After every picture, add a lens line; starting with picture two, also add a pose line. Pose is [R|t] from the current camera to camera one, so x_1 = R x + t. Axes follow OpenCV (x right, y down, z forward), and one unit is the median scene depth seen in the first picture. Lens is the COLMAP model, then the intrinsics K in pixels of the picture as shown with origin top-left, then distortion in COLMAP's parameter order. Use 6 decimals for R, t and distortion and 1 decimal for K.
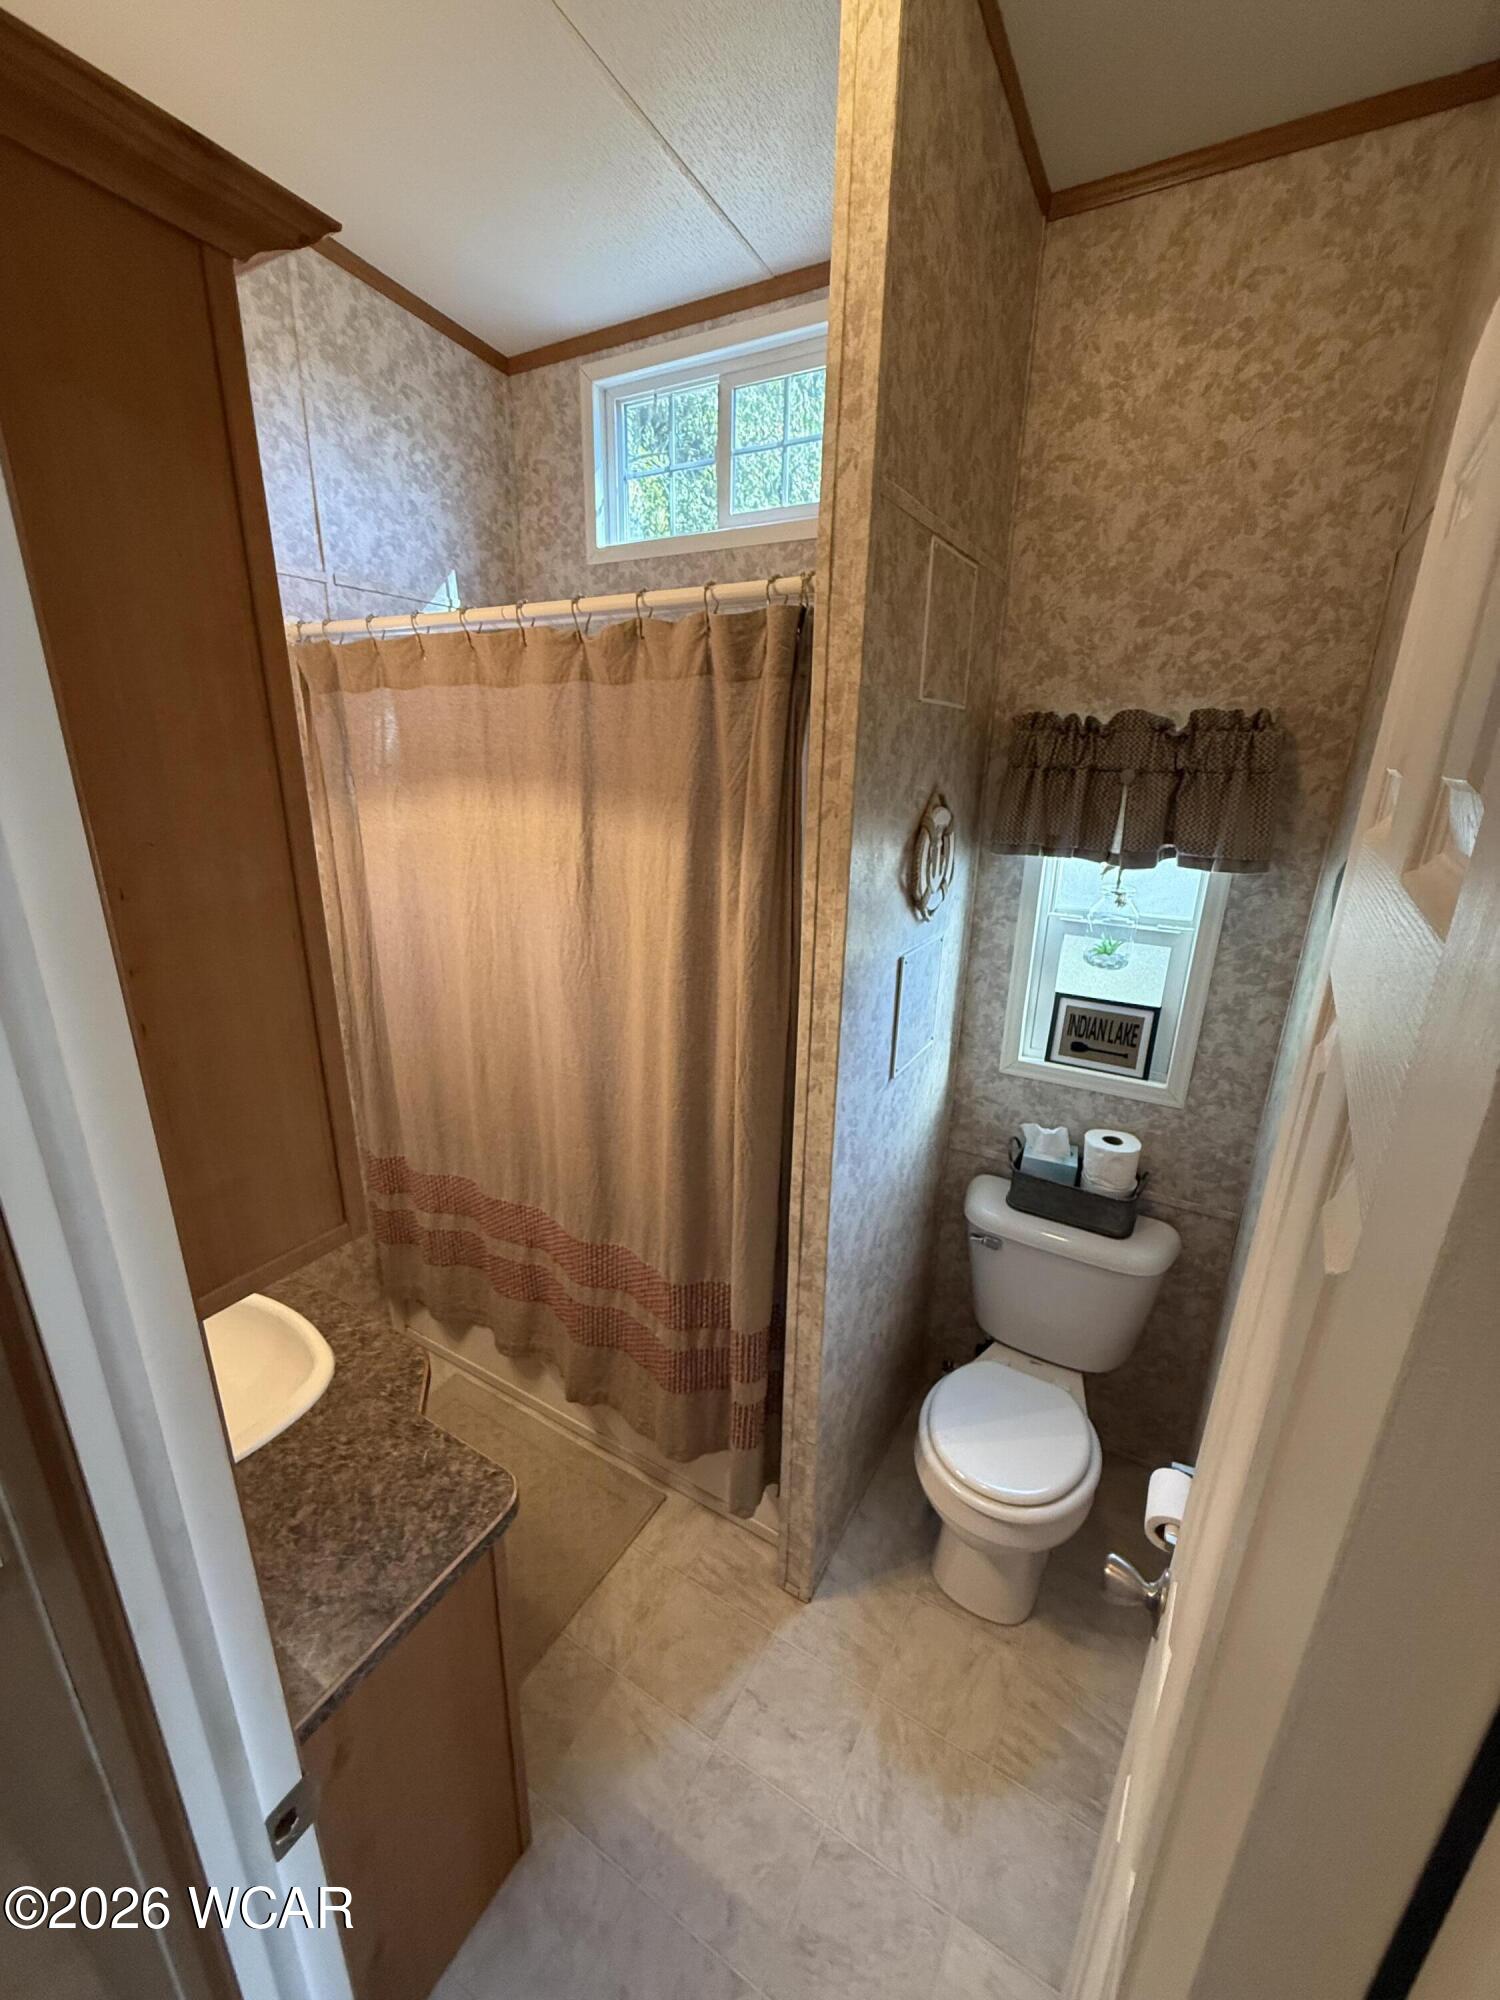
lens RADIAL K [[792.5, 0, 744.7], [0, 792.5, 1000.8], [0, 0, 1]] dist [-0.000306, 0.000144]
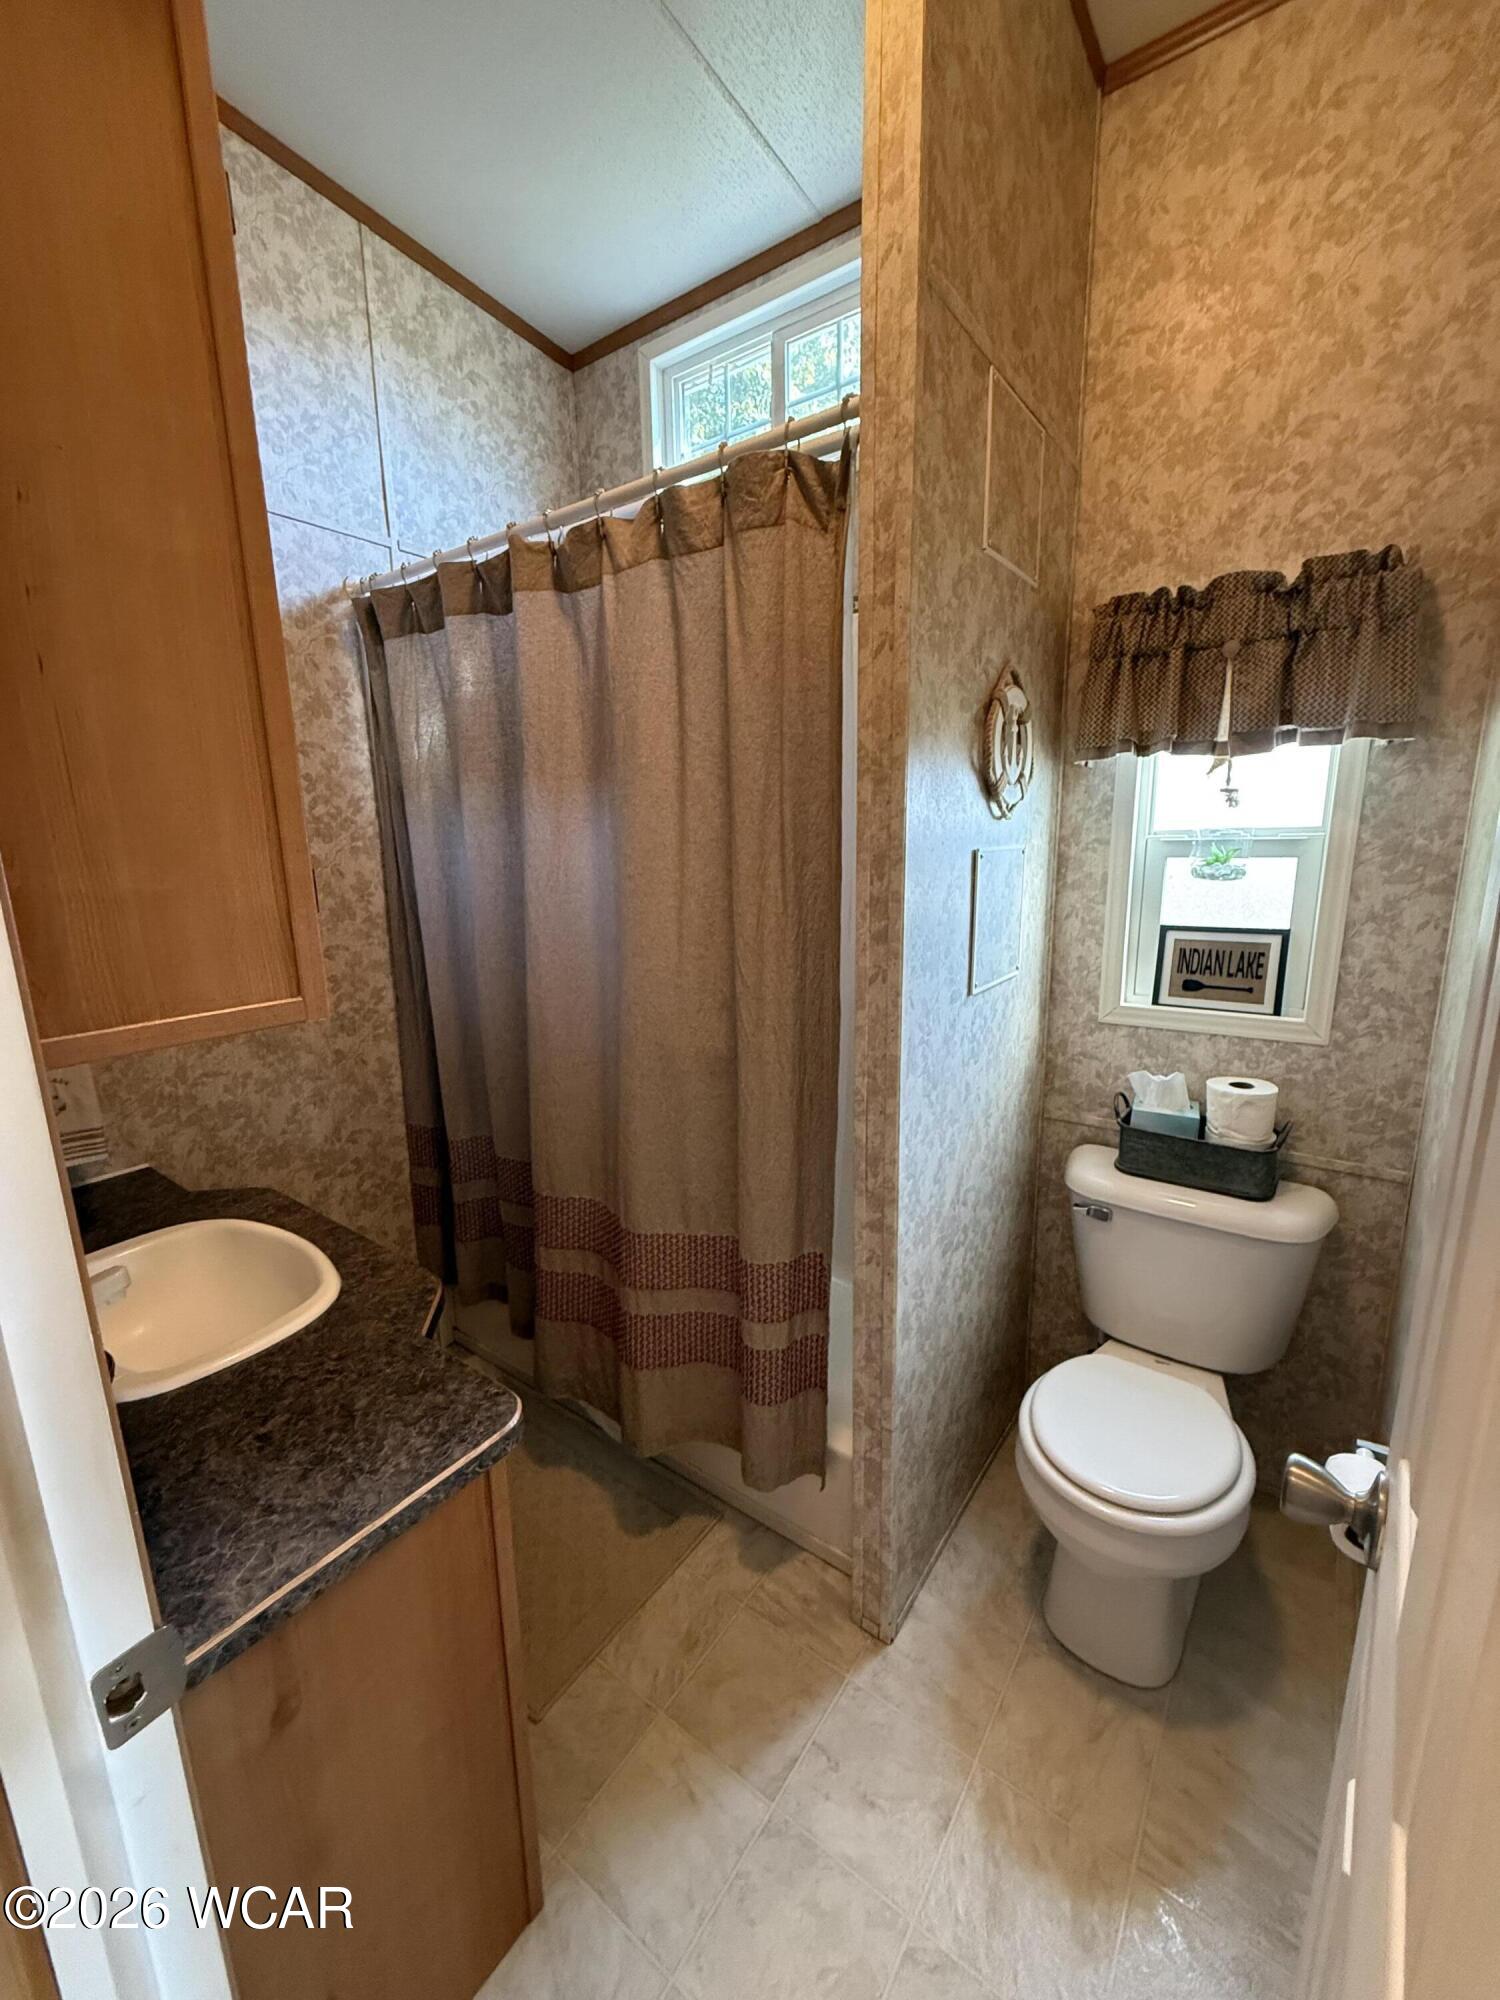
lens RADIAL K [[792.5, 0, 746.3], [0, 792.5, 1001.6], [0, 0, 1]] dist [-0.000306, 0.000144]
pose [[0.994509, -0.017128, -0.103242, 0.030483], [0.006282, 0.994508, -0.104476, 0.199375], [0.104464, 0.103254, 0.989154, 0.112176]]
